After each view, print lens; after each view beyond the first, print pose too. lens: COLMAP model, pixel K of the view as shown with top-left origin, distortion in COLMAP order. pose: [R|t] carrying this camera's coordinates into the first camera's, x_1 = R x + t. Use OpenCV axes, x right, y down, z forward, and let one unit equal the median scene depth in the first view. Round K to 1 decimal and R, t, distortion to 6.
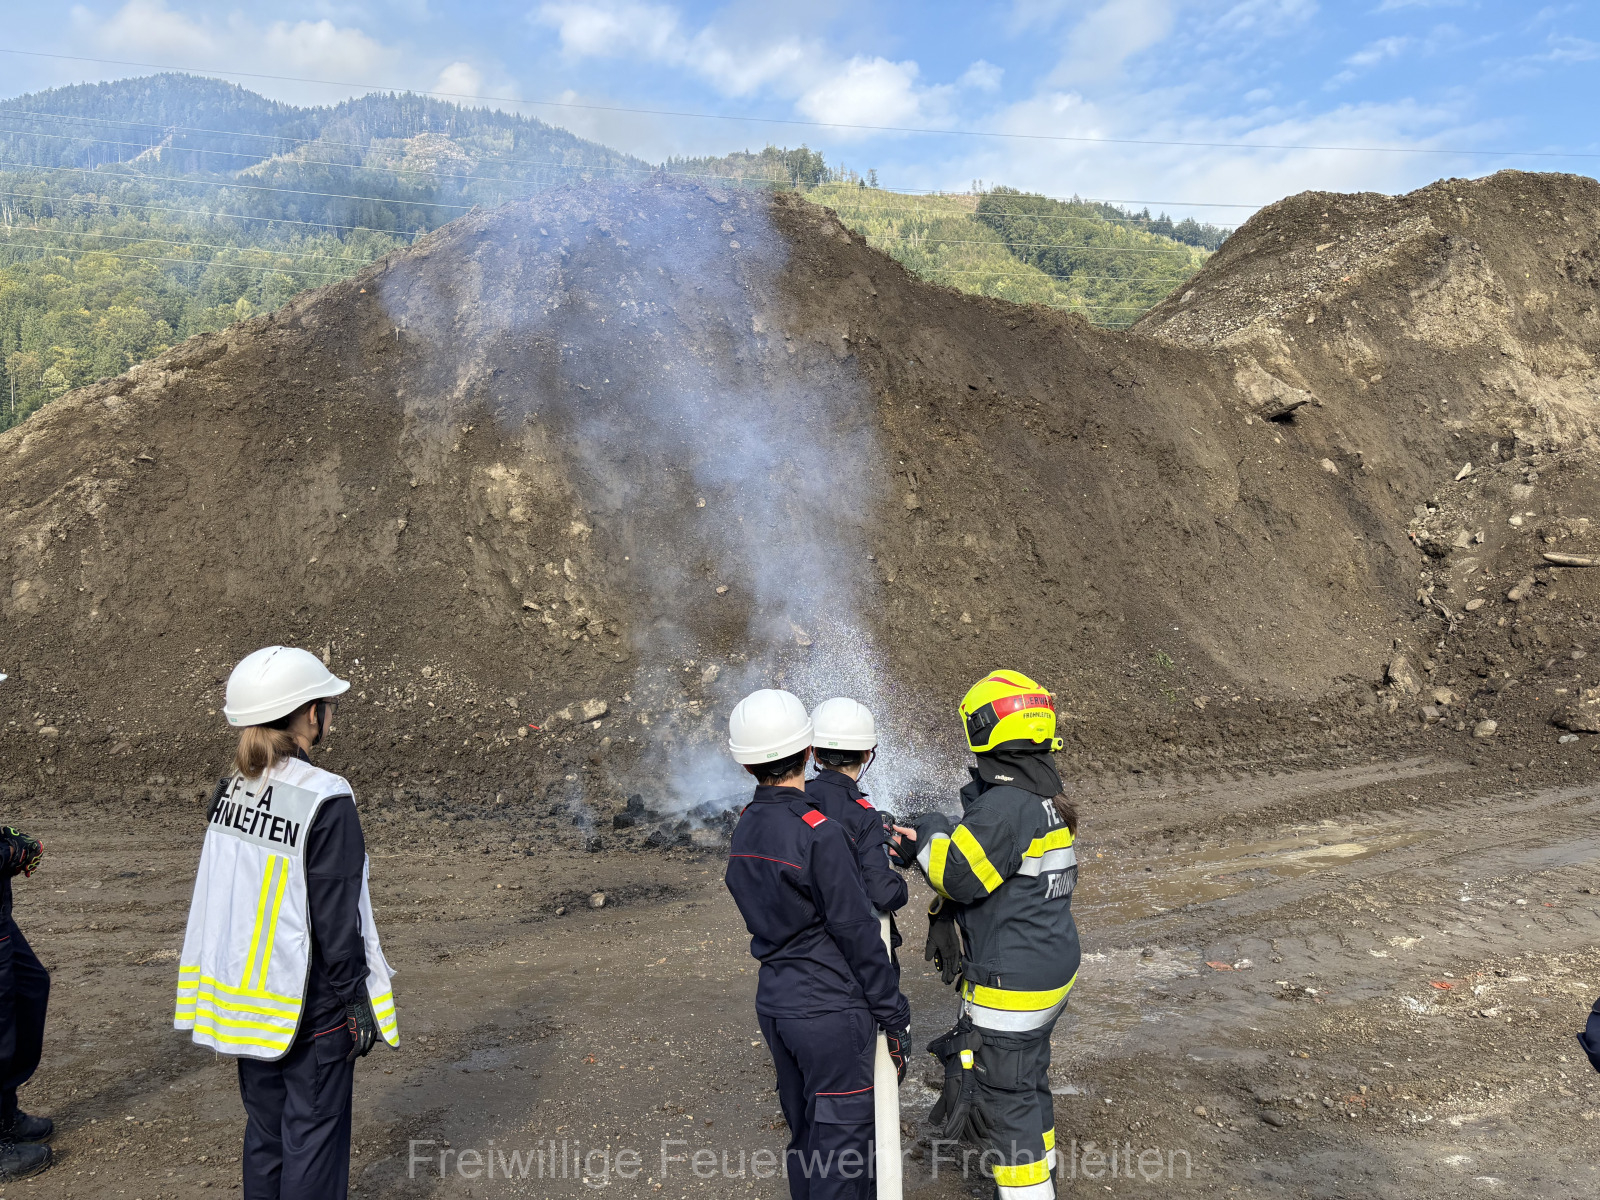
lens RADIAL K [[1213.1, 0, 804.1], [0, 1213.1, 605.3], [0, 0, 1]] dist [0.071924, -0.062490]
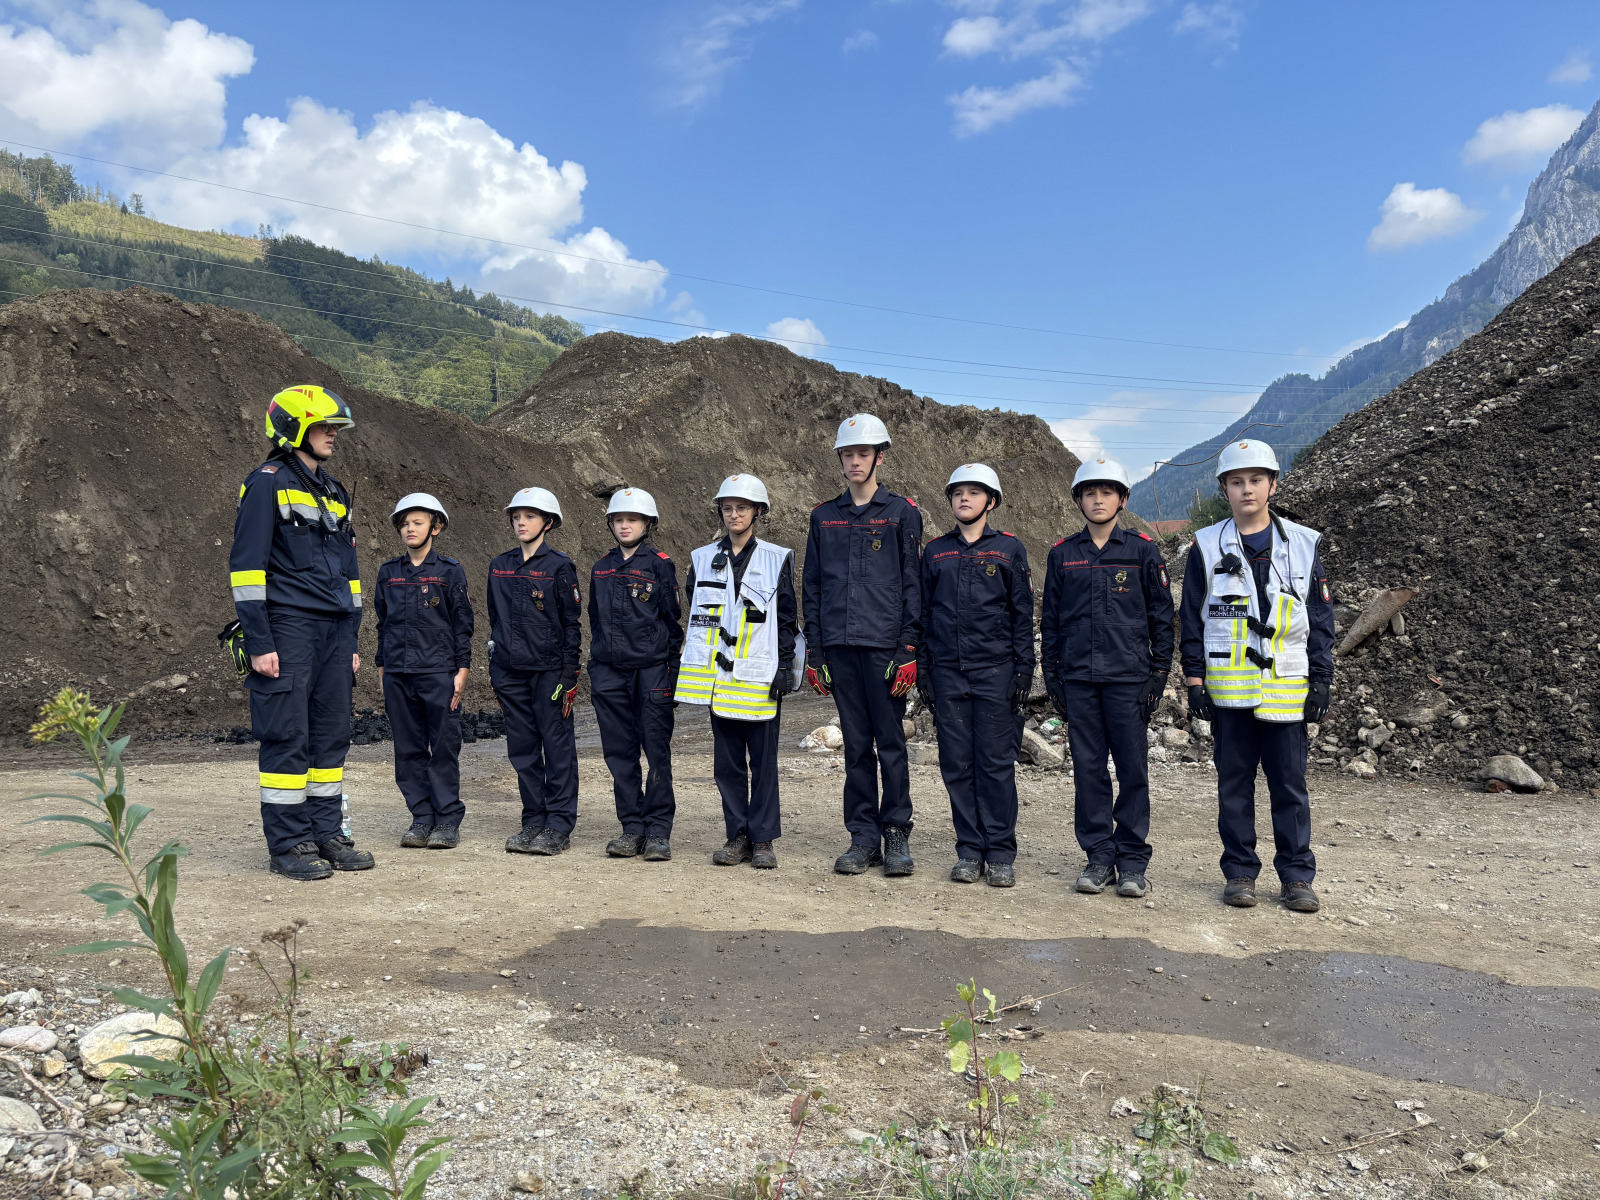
lens RADIAL K [[1213.1, 0, 804.1], [0, 1213.1, 605.3], [0, 0, 1]] dist [0.071924, -0.062490]
pose [[0.855102, -0.015019, 0.518243, -0.218020], [0.043294, 0.998158, -0.042508, 0.067254], [-0.516650, 0.058785, 0.854176, -0.476049]]
